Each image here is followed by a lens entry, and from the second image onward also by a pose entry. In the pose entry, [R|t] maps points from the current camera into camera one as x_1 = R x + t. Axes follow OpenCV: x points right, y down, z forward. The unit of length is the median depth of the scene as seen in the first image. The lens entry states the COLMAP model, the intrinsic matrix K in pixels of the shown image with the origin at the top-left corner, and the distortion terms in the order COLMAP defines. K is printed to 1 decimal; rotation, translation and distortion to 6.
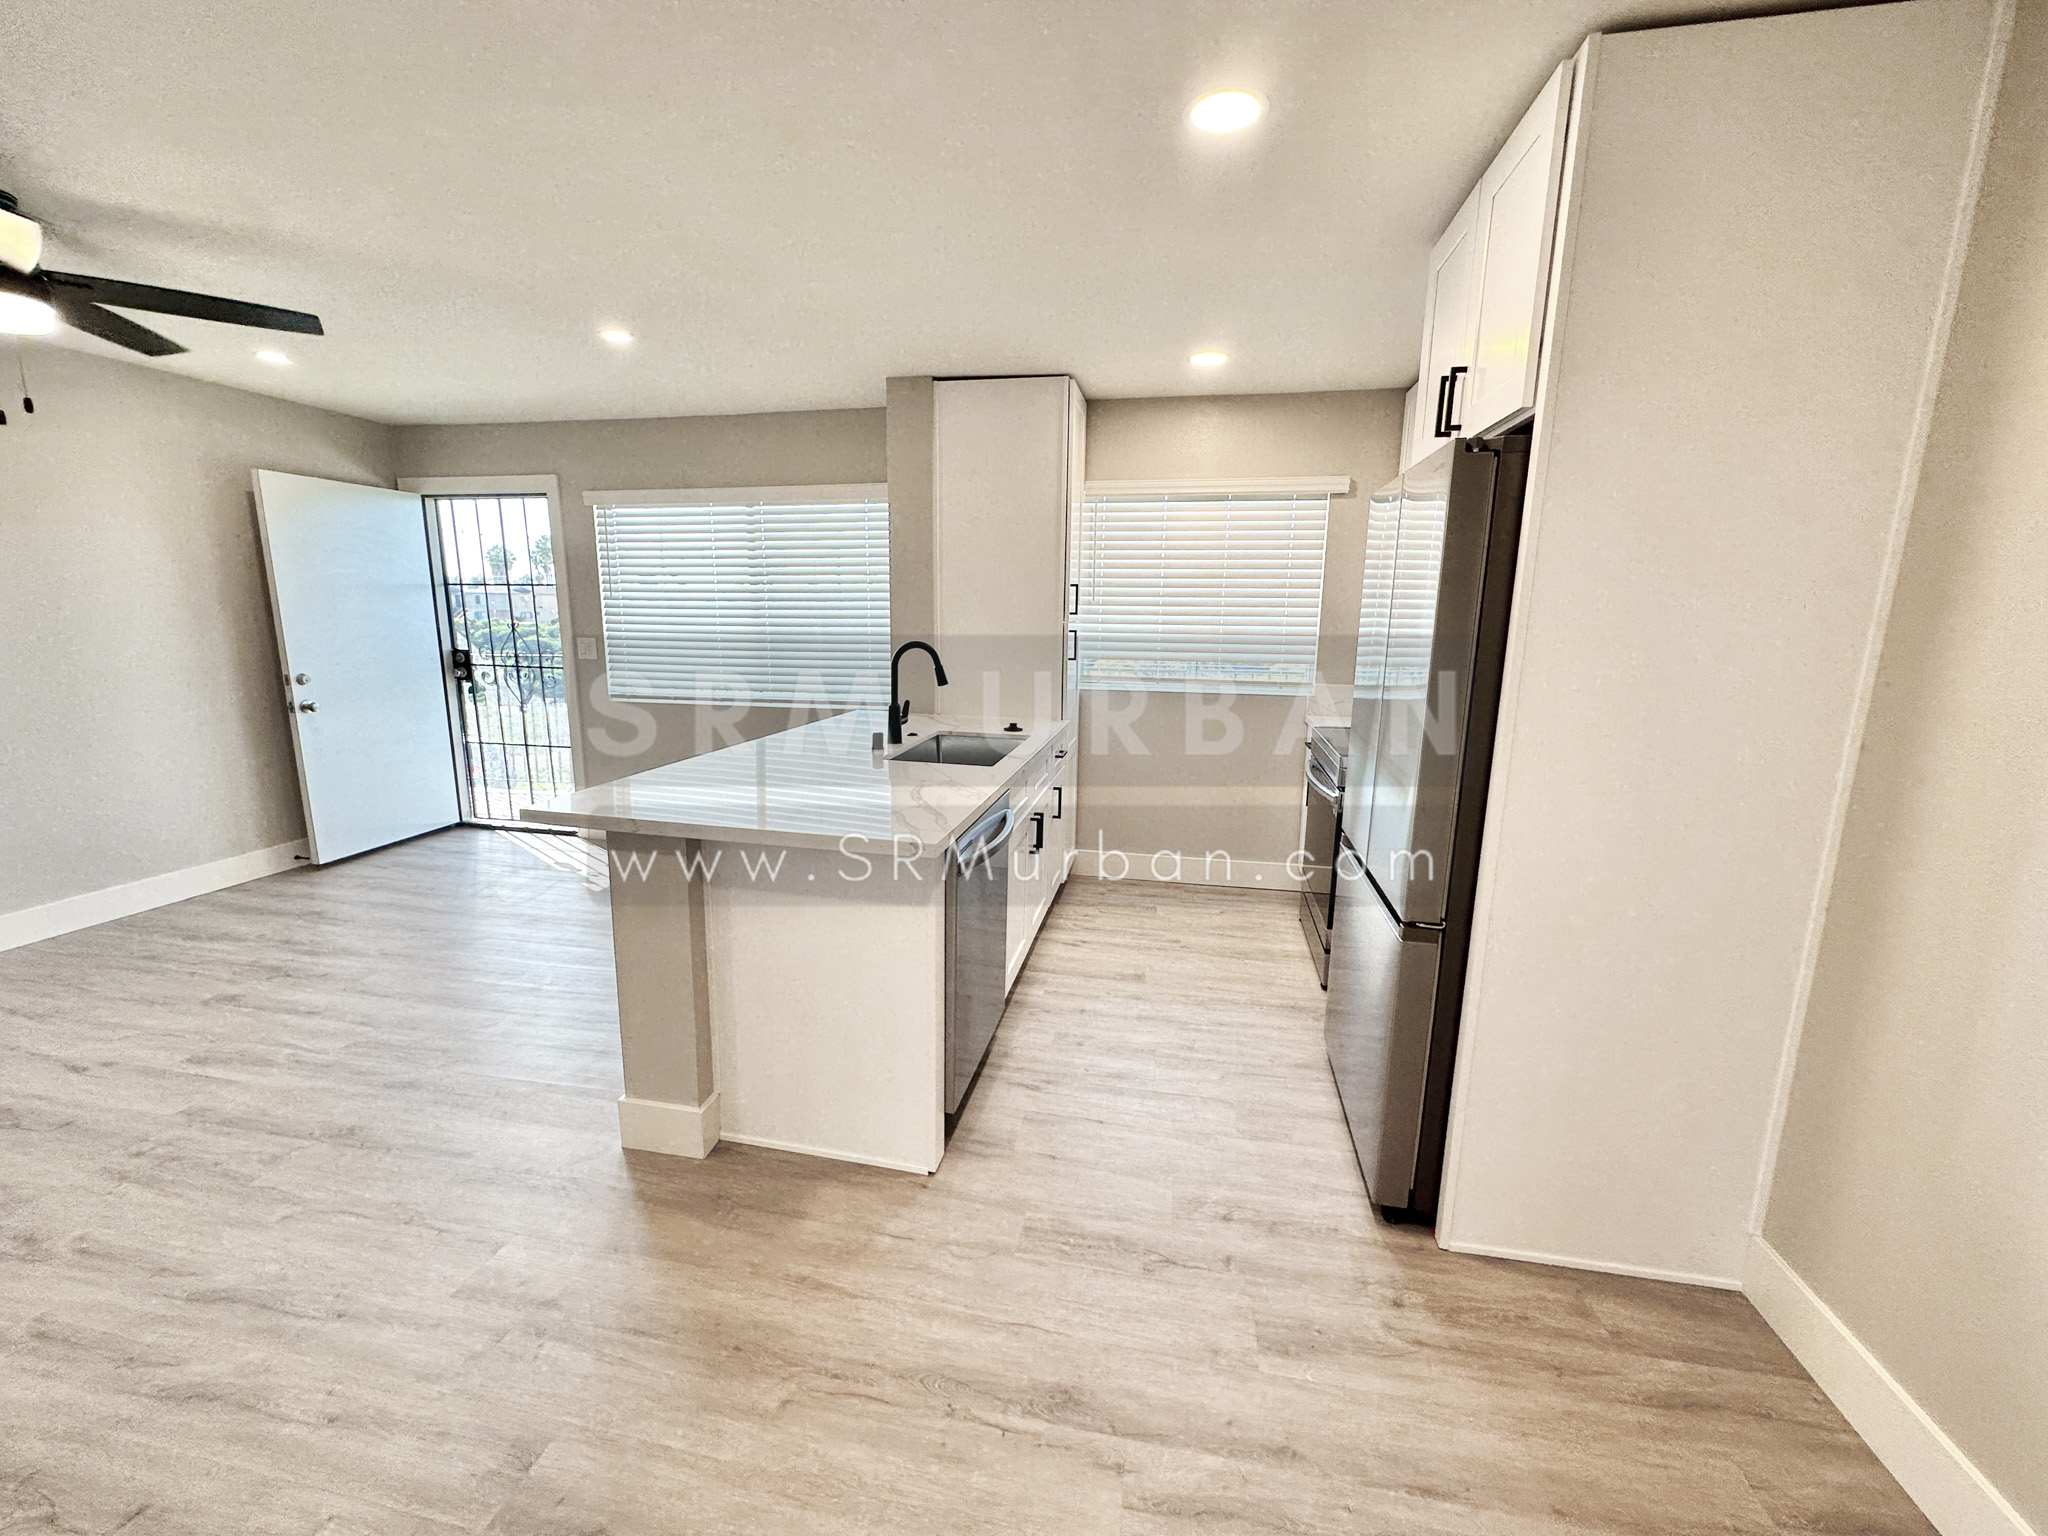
lens RADIAL K [[816.7, 0, 1023.2], [0, 816.7, 763.8], [0, 0, 1]] dist [-0.001961, 0.000423]
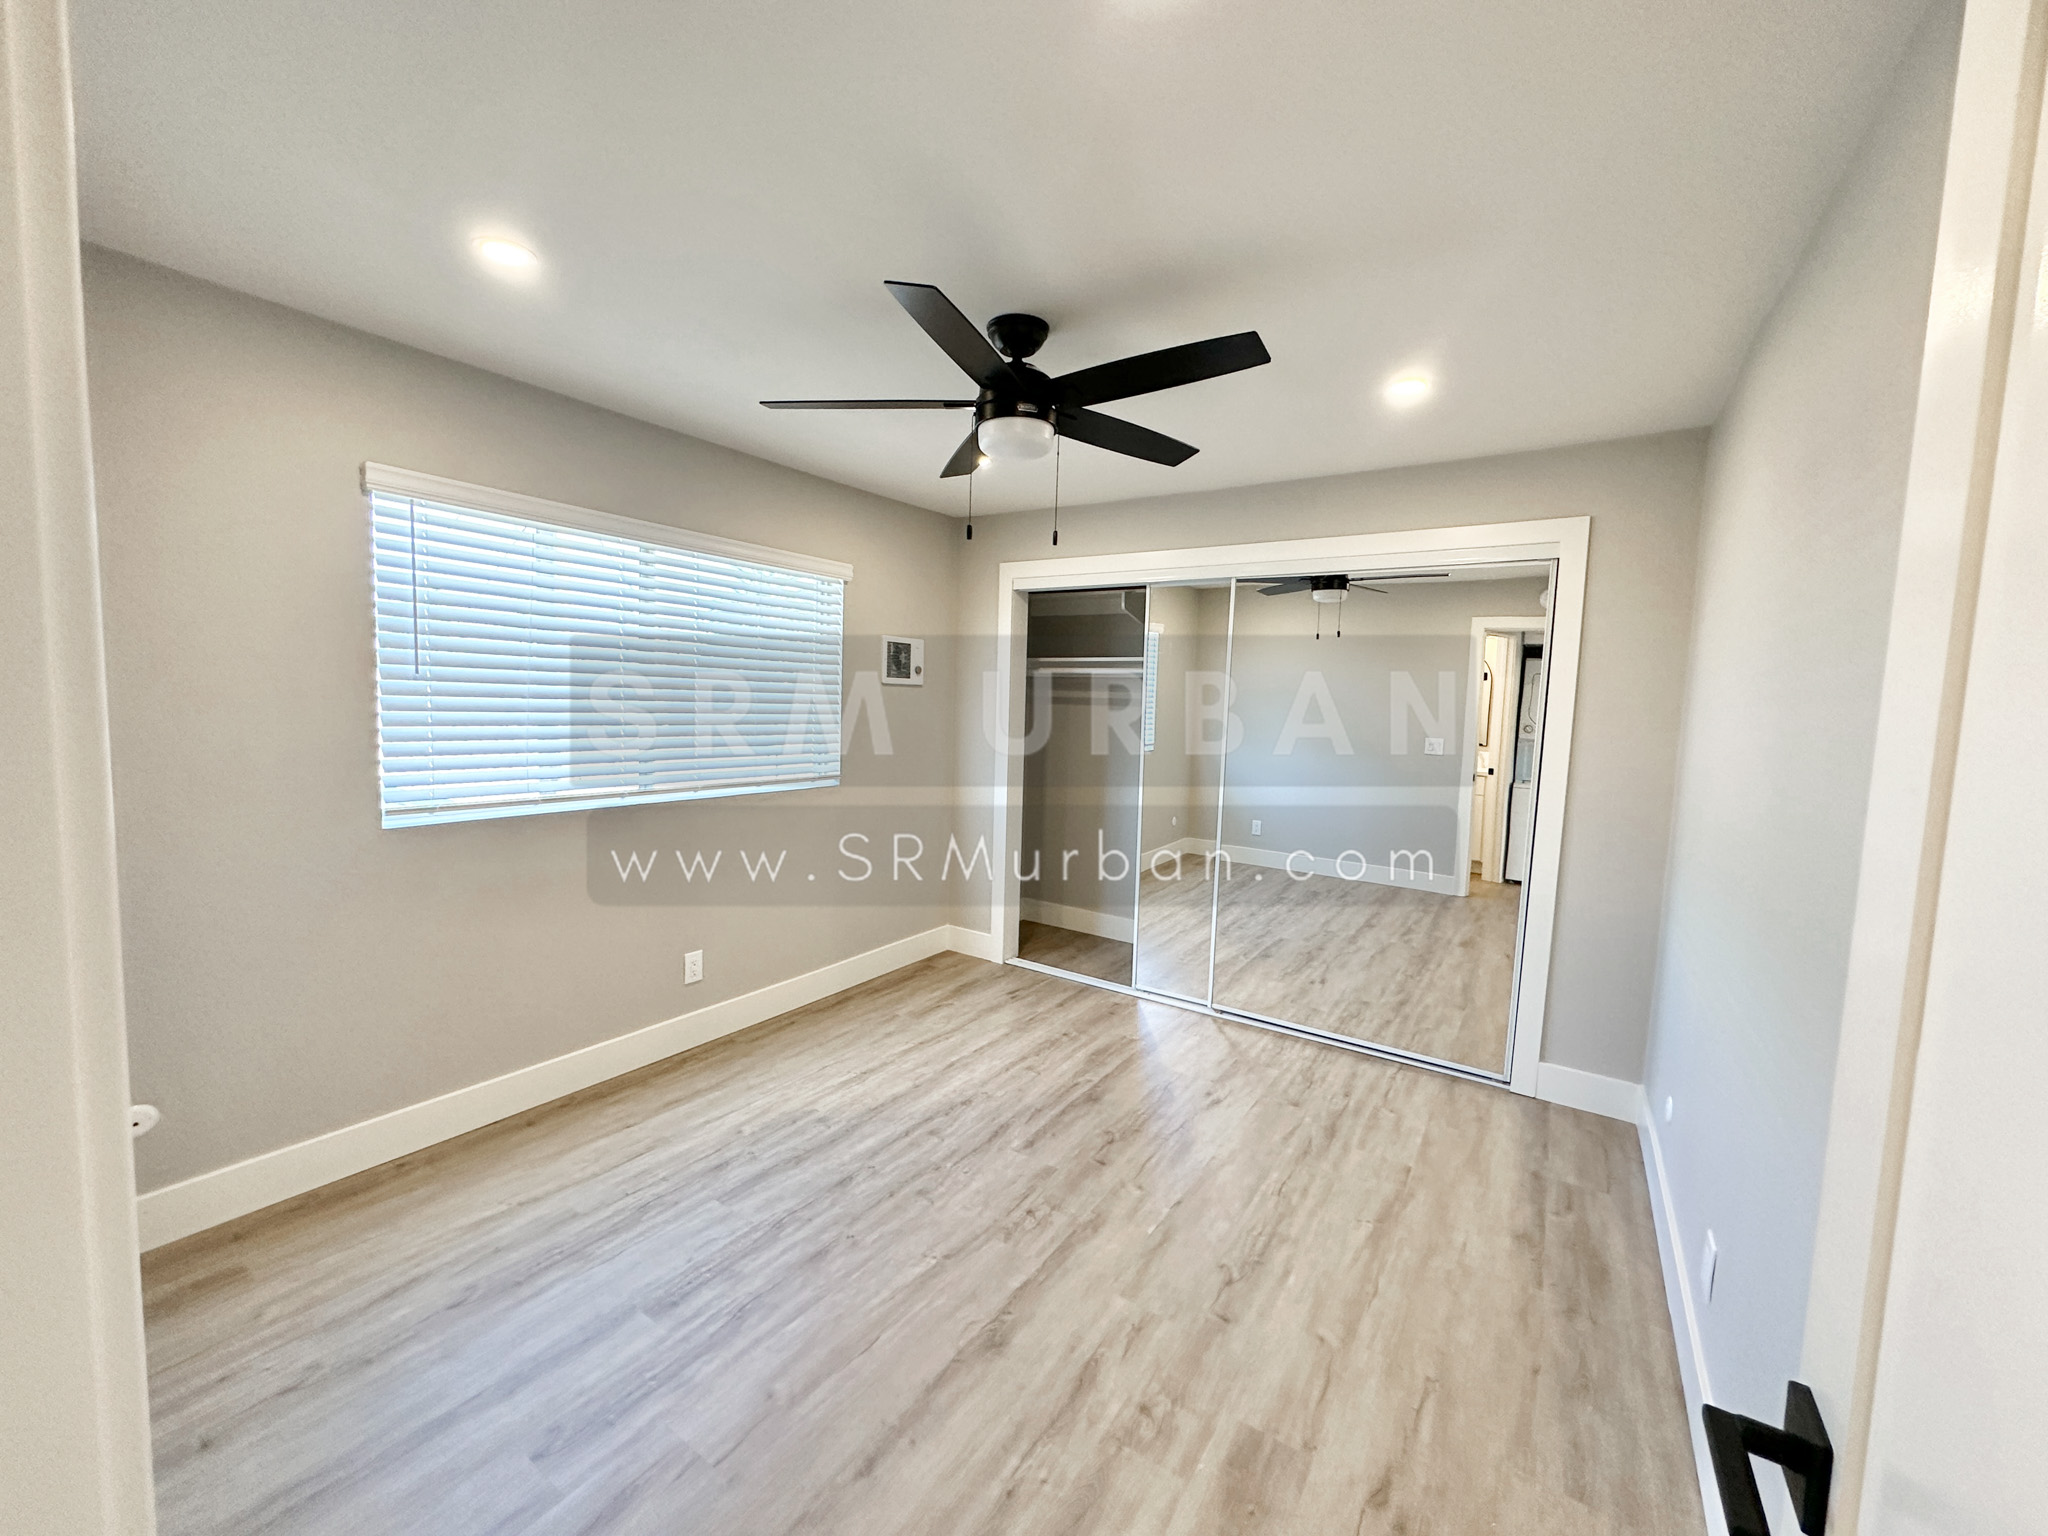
lens RADIAL K [[816.7, 0, 1023.2], [0, 816.7, 763.8], [0, 0, 1]] dist [-0.001961, 0.000423]
pose [[-0.373438, 0.050603, -0.926274, -0.066371], [-0.210134, 0.967942, 0.137597, -0.166031], [0.903542, 0.246026, -0.350833, 0.812283]]
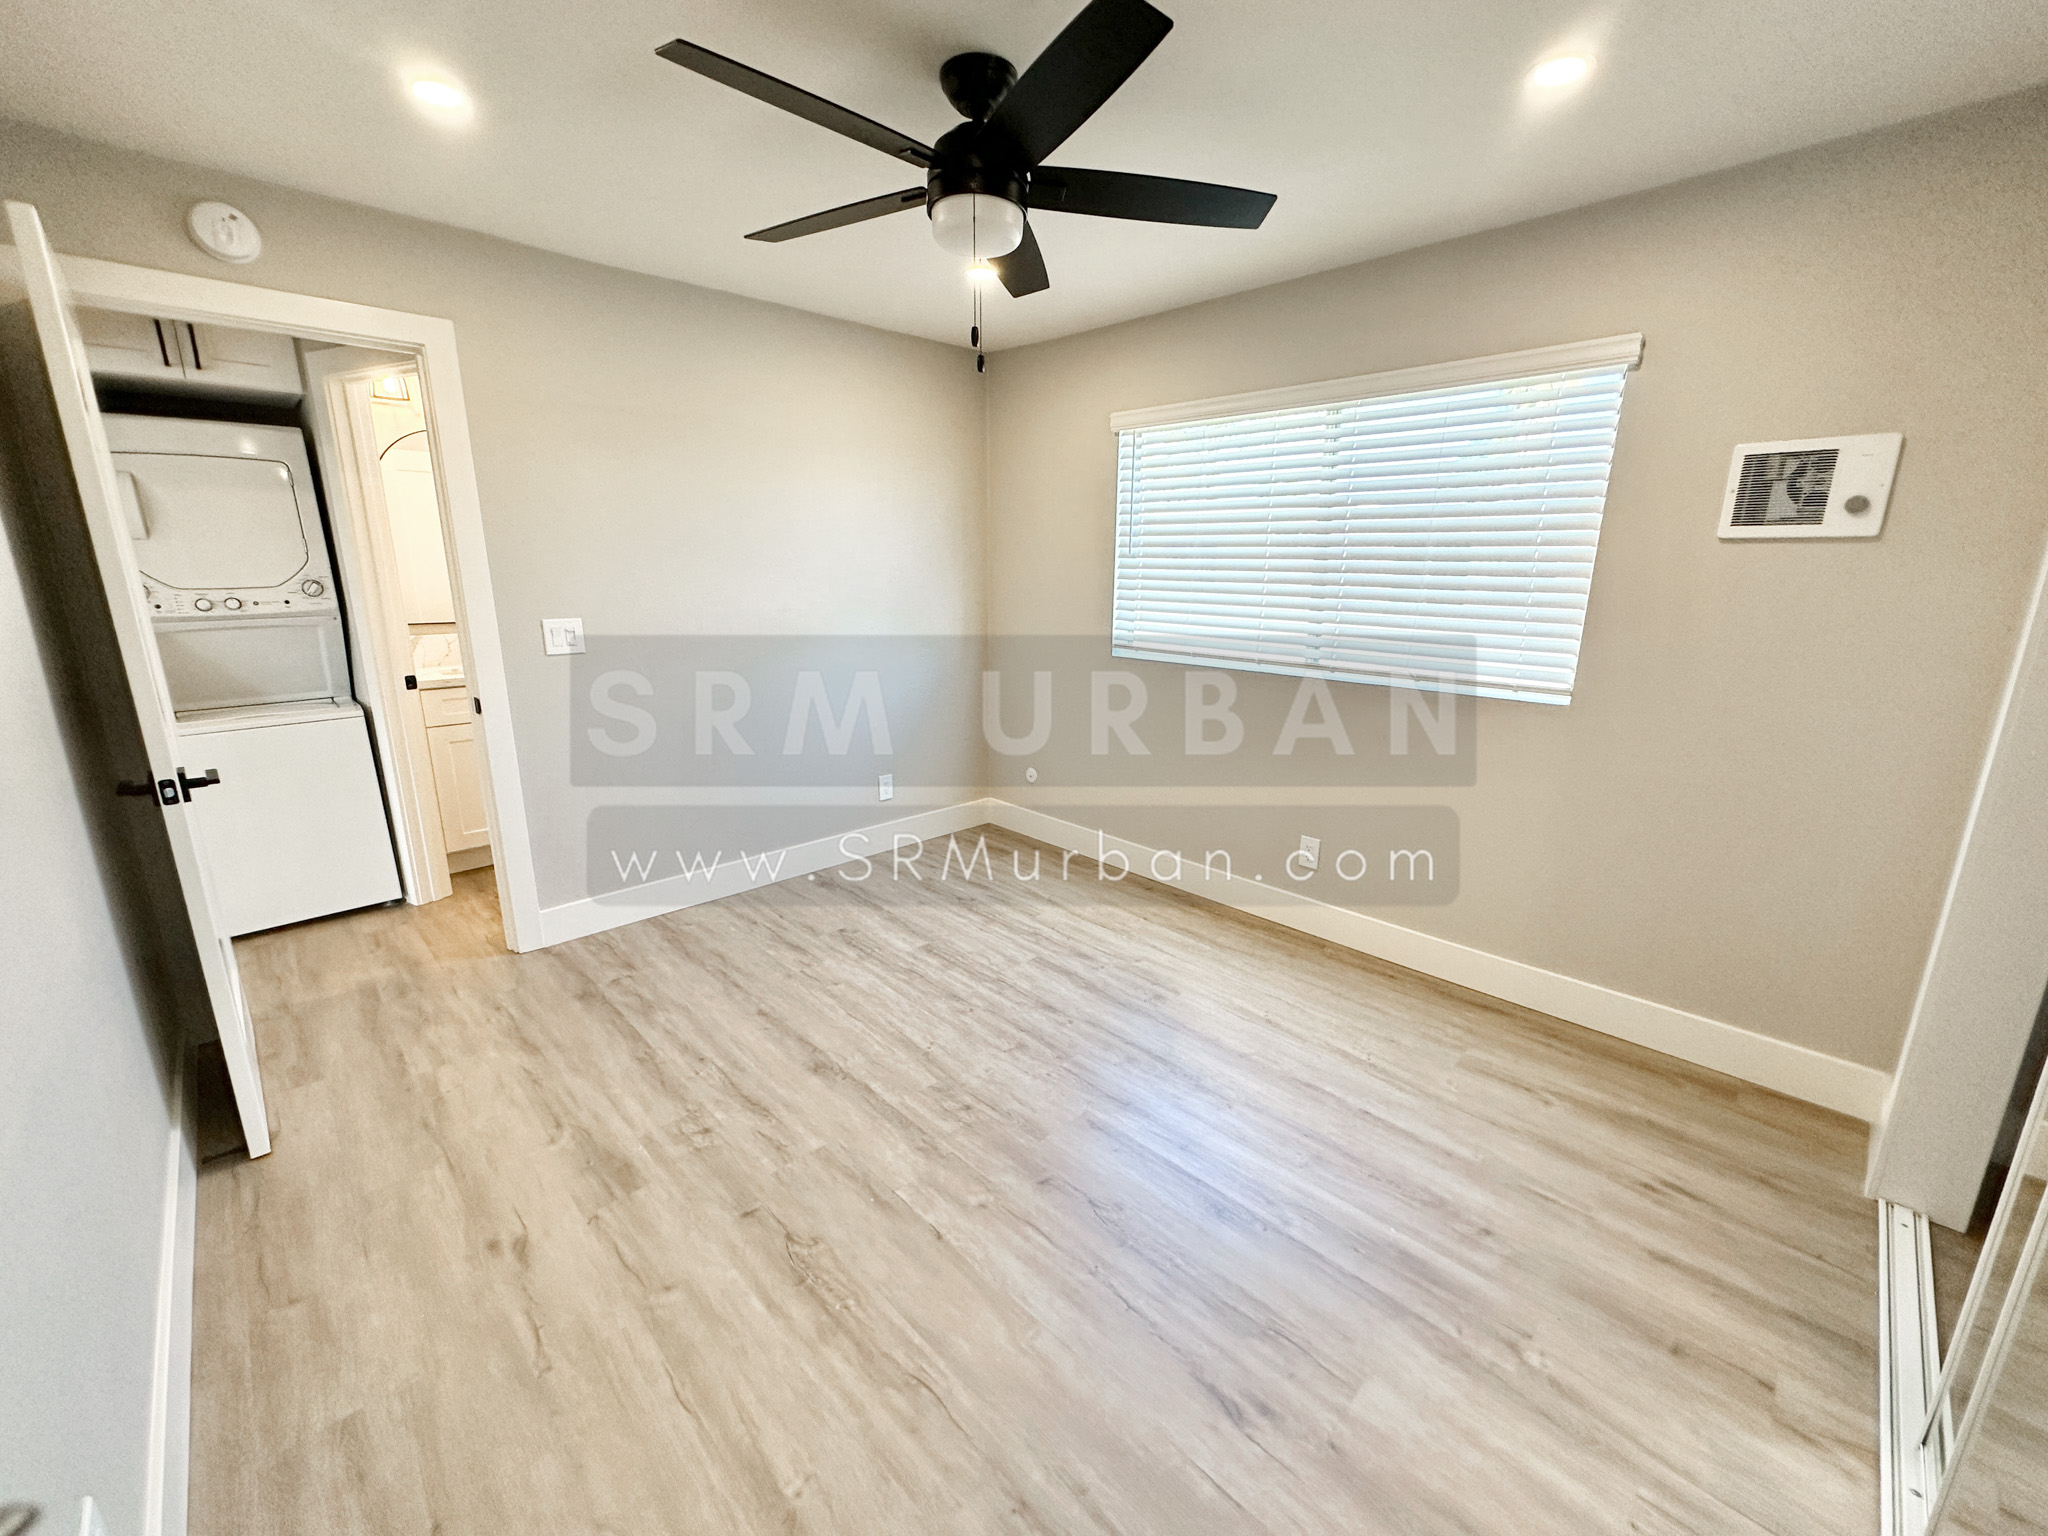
lens RADIAL K [[816.7, 0, 1023.2], [0, 816.7, 763.8], [0, 0, 1]] dist [-0.001961, 0.000423]
pose [[-0.828559, -0.152310, 0.538787, -1.185771], [0.085702, 0.916449, 0.390866, -0.214643], [-0.553304, 0.370031, -0.746279, 1.062593]]
